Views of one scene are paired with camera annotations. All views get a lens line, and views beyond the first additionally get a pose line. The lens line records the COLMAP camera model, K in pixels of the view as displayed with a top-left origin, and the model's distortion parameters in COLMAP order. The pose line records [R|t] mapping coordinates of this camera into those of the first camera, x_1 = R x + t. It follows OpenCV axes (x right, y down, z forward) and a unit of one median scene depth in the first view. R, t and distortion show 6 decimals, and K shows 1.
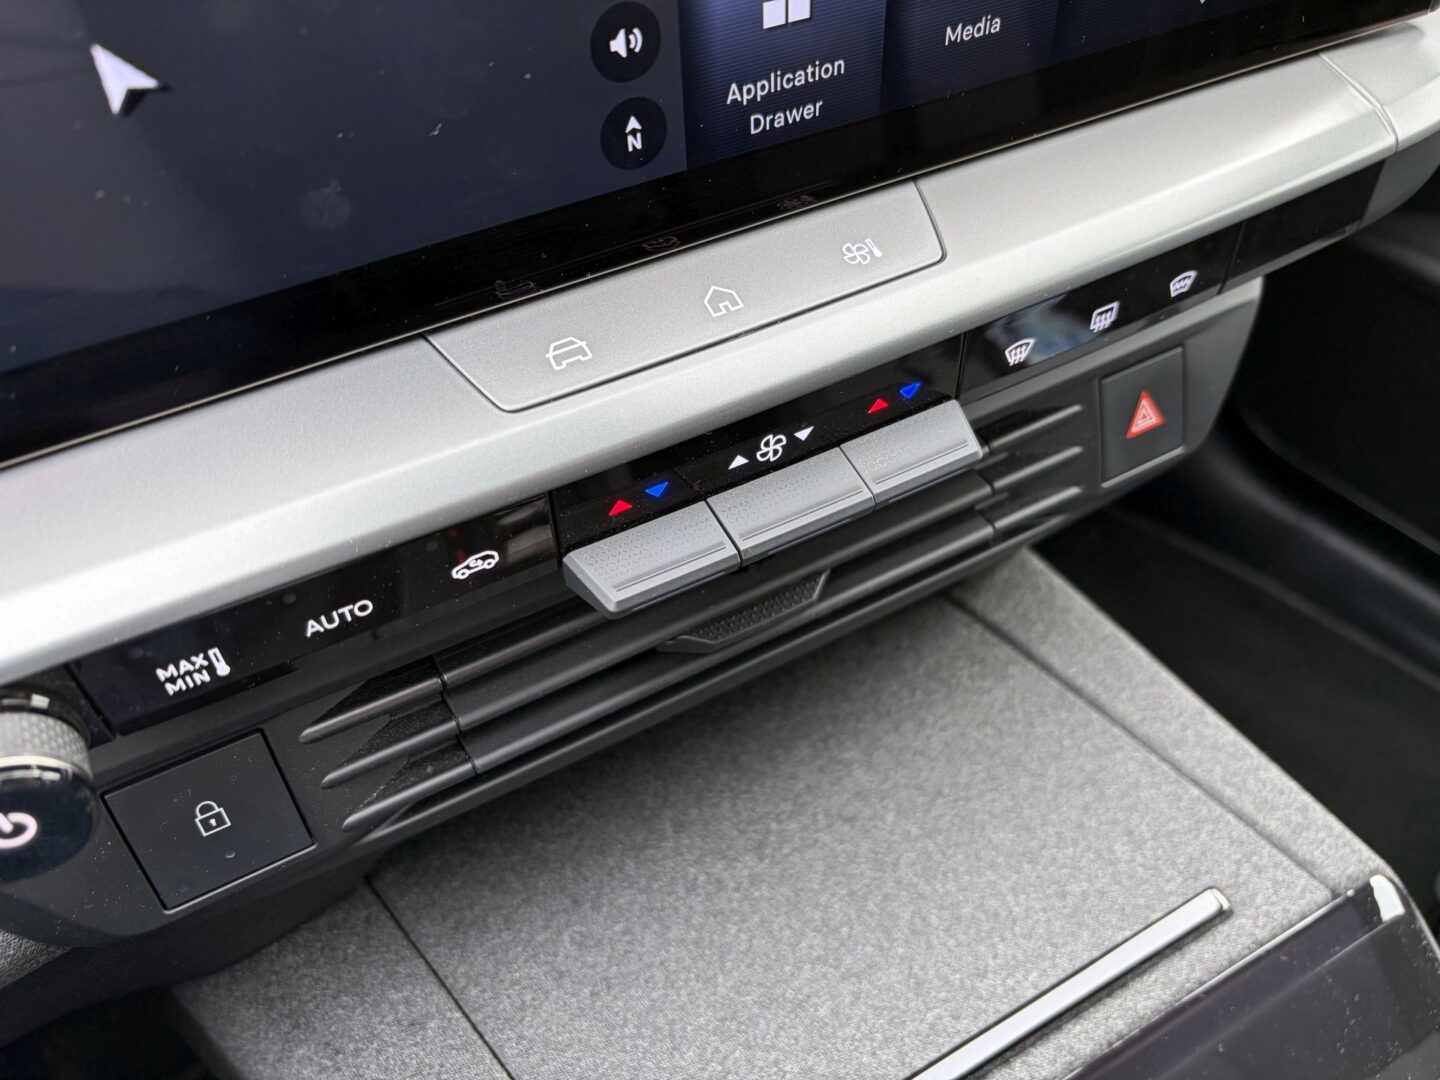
lens RADIAL K [[1137.1, 0, 717.6], [0, 1137.1, 545.4], [0, 0, 1]] dist [-0.000914, -0.017804]
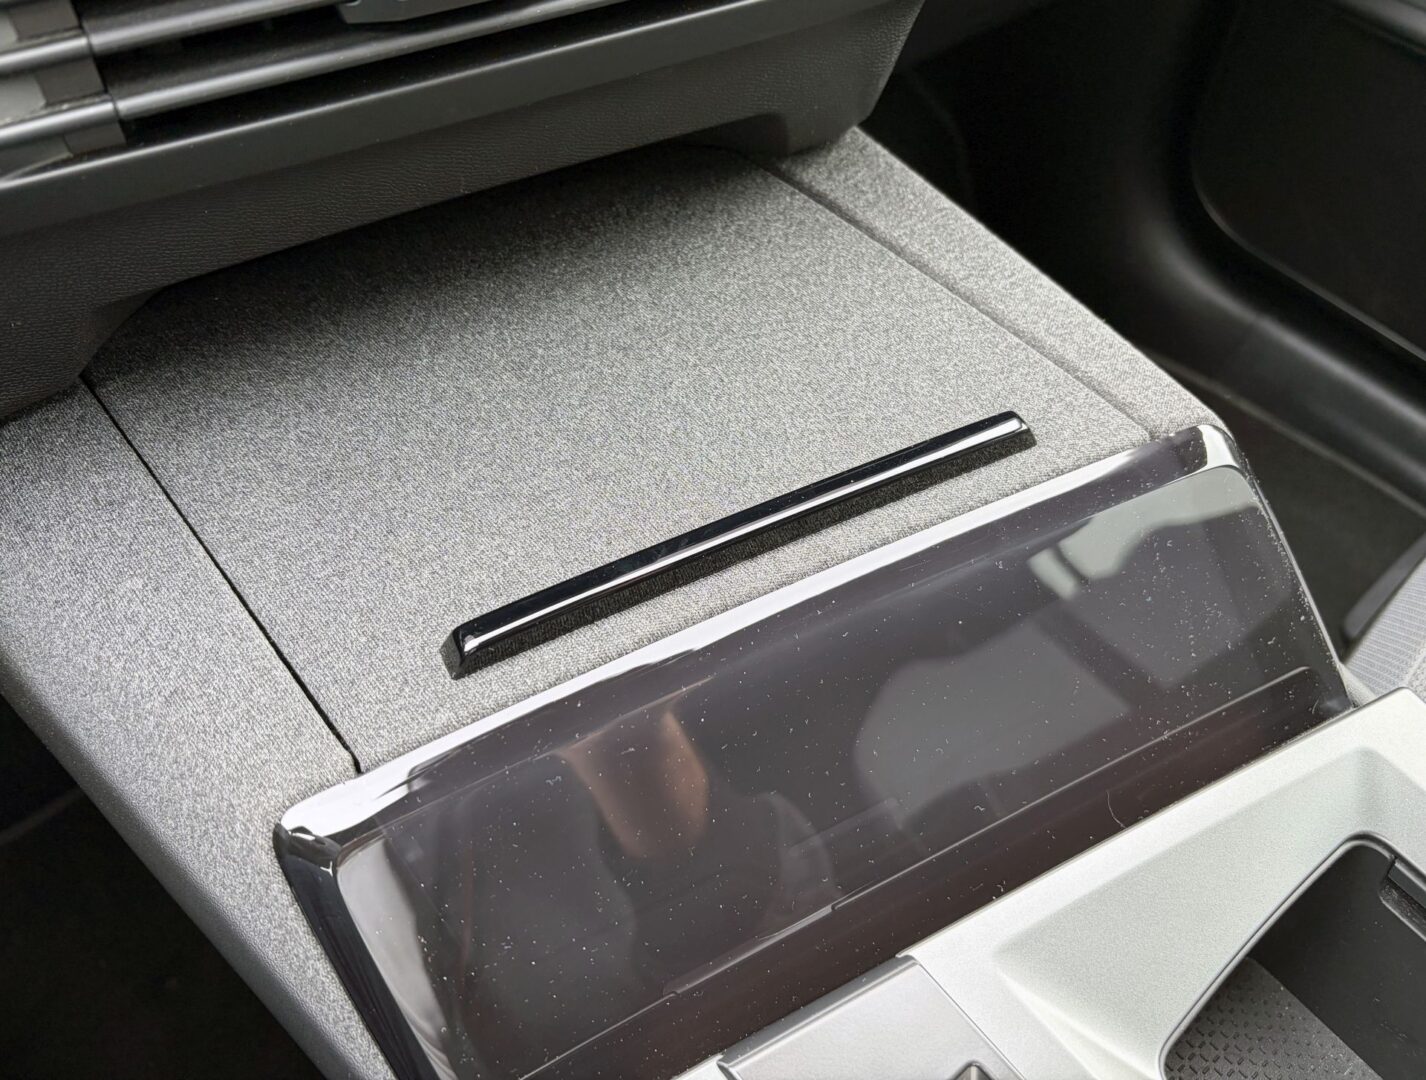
lens RADIAL K [[1171.4, 0, 690.1], [0, 1171.4, 538.8], [0, 0, 1]] dist [0.006544, -0.038909]
pose [[0.999234, 0.034780, -0.017912, 0.213210], [-0.033740, 0.997894, 0.055392, 0.379044], [0.019801, -0.054746, 0.998304, 0.067278]]
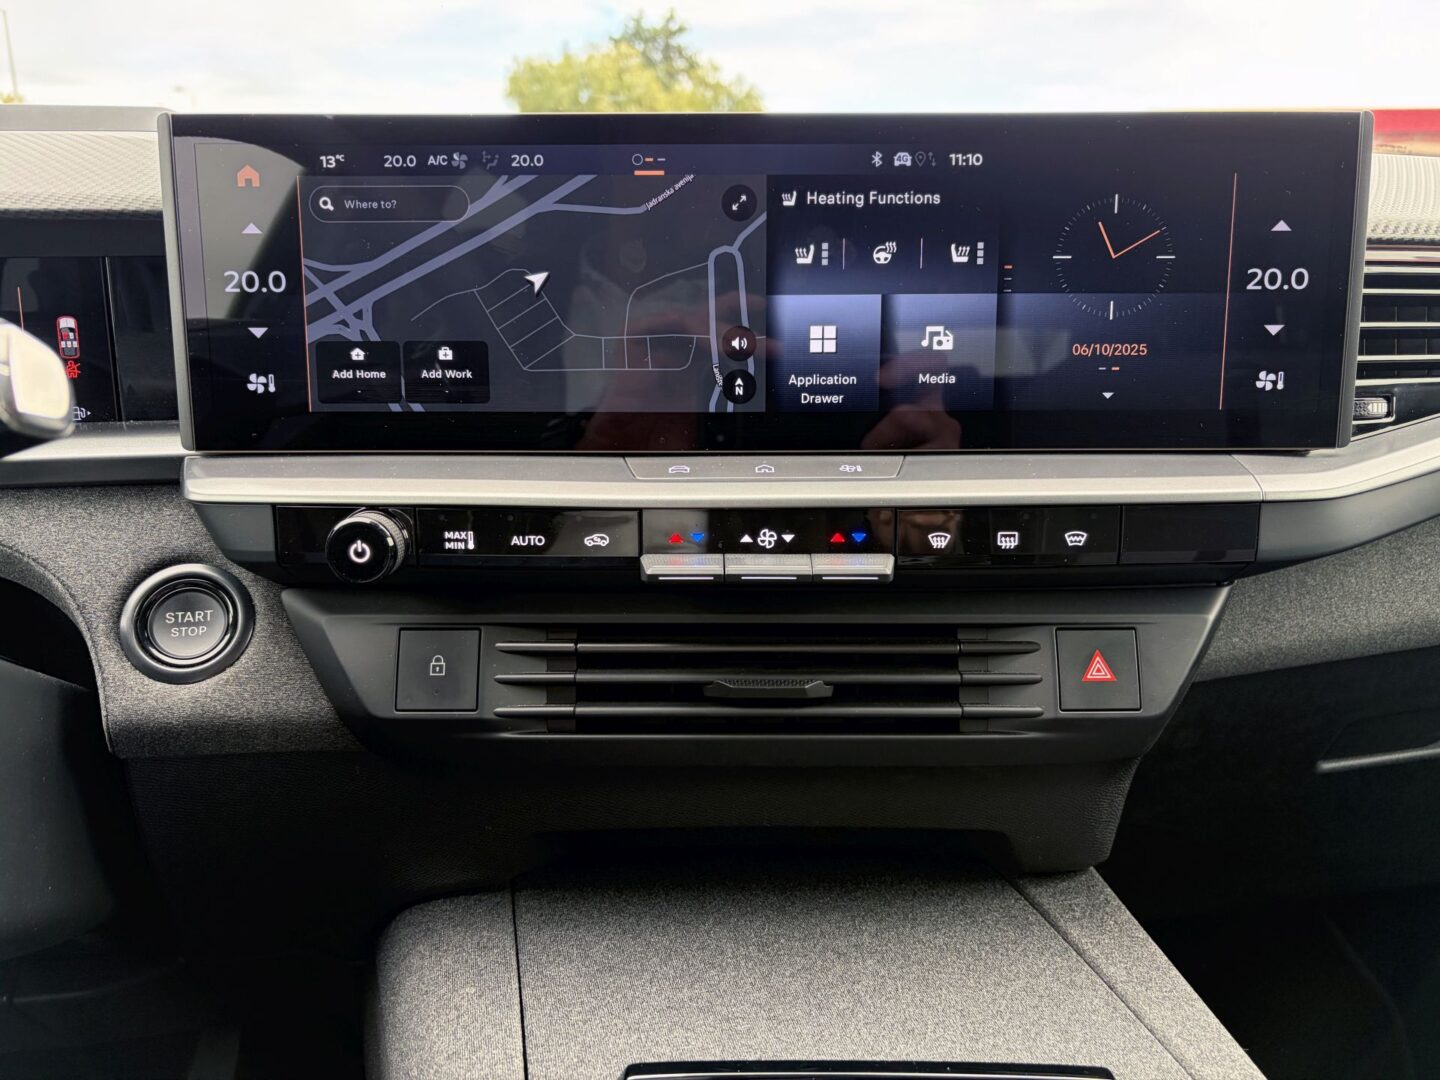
lens RADIAL K [[1137.1, 0, 709.4], [0, 1137.1, 531.8], [0, 0, 1]] dist [-0.000914, -0.017804]
pose [[0.867283, 0.097099, -0.488255, 0.621508], [-0.368436, 0.784774, -0.498383, 0.616063], [0.334777, 0.612129, 0.716395, -0.250435]]
